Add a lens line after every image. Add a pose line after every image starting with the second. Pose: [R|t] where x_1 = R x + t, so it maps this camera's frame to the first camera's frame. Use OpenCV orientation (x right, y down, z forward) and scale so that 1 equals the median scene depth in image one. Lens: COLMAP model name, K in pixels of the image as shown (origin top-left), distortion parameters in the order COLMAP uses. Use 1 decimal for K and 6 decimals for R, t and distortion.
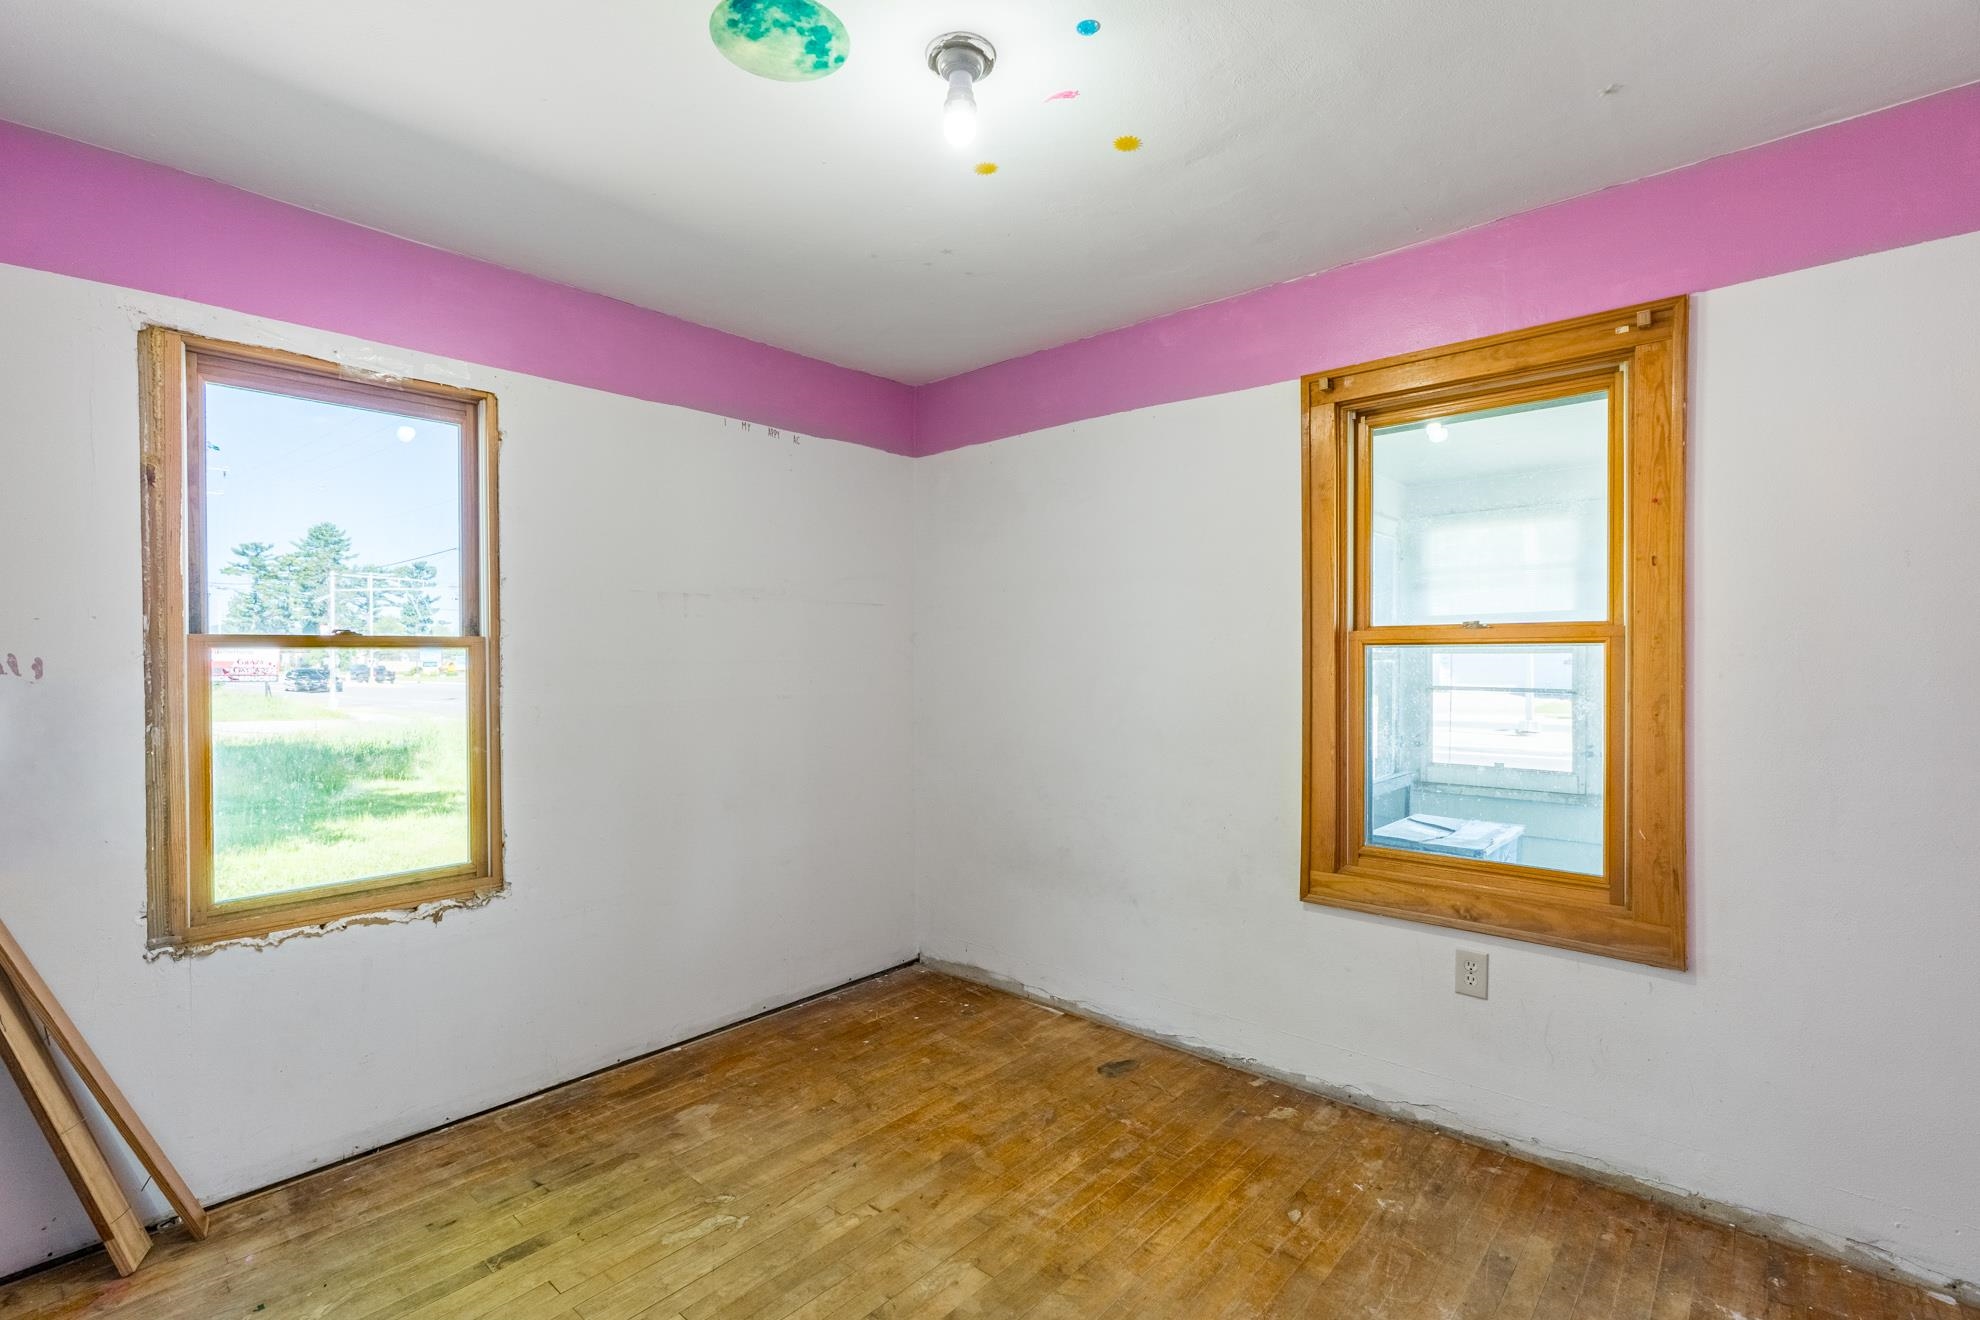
lens RADIAL K [[1030.9, 0, 963.9], [0, 1030.9, 663.0], [0, 0, 1]] dist [-0.002247, 0.000097]
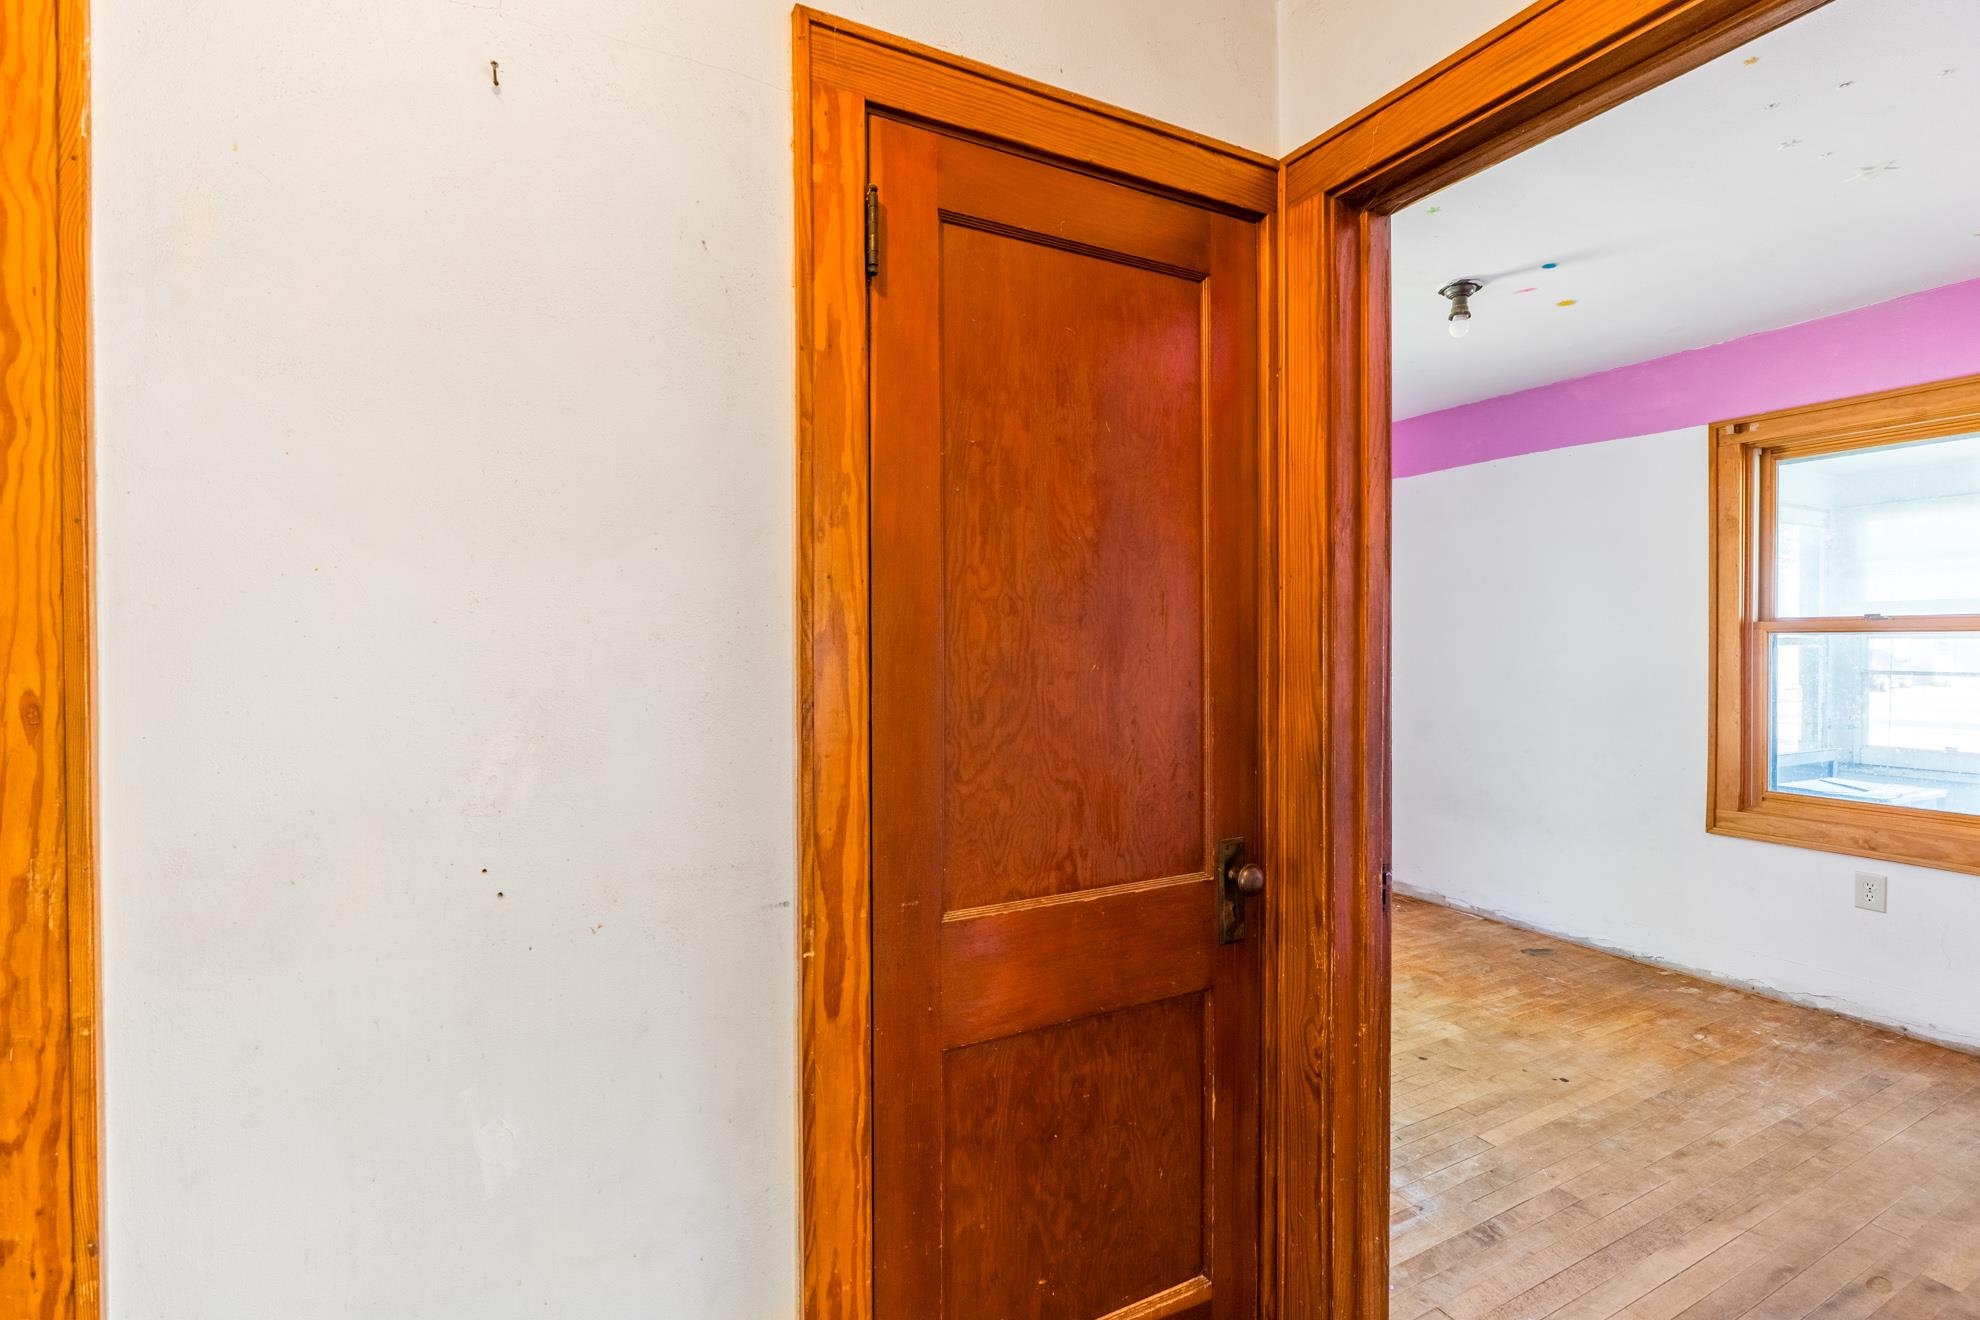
lens RADIAL K [[905.9, 0, 973.6], [0, 905.9, 653.1], [0, 0, 1]] dist [-0.003559, 0.000338]
pose [[0.932217, 0.002459, -0.361892, -0.132190], [-0.000557, 0.999985, 0.005360, 0.002198], [0.361900, -0.004795, 0.932205, -0.425813]]
